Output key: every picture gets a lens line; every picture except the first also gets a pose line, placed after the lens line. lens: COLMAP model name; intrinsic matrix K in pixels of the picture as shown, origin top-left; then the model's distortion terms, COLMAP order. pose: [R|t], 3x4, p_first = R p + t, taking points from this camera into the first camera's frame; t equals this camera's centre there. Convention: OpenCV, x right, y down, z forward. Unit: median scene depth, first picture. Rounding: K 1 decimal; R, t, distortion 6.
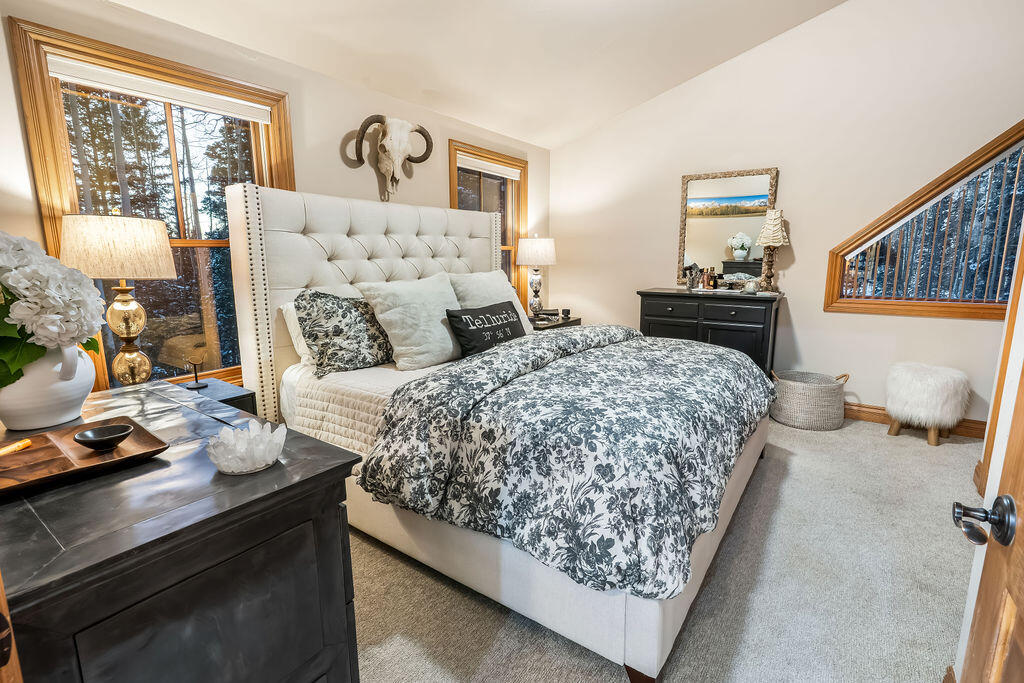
lens RADIAL K [[487.4, 0, 511.4], [0, 487.4, 339.2], [0, 0, 1]] dist [-0.006589, -0.000571]
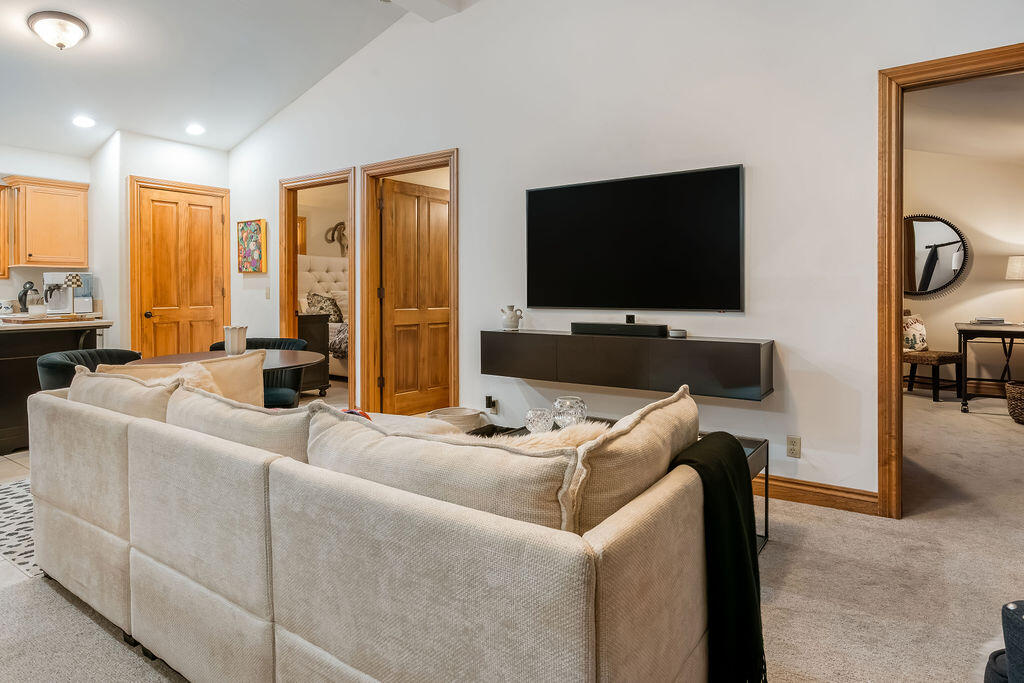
lens RADIAL K [[581.6, 0, 502.5], [0, 581.6, 290.5], [0, 0, 1]] dist [-0.001192, -0.000030]
pose [[0.999991, -0.002196, -0.003758, 0.506112], [0.001549, 0.986406, -0.164317, 0.325837], [0.004067, 0.164309, 0.986401, -1.692978]]
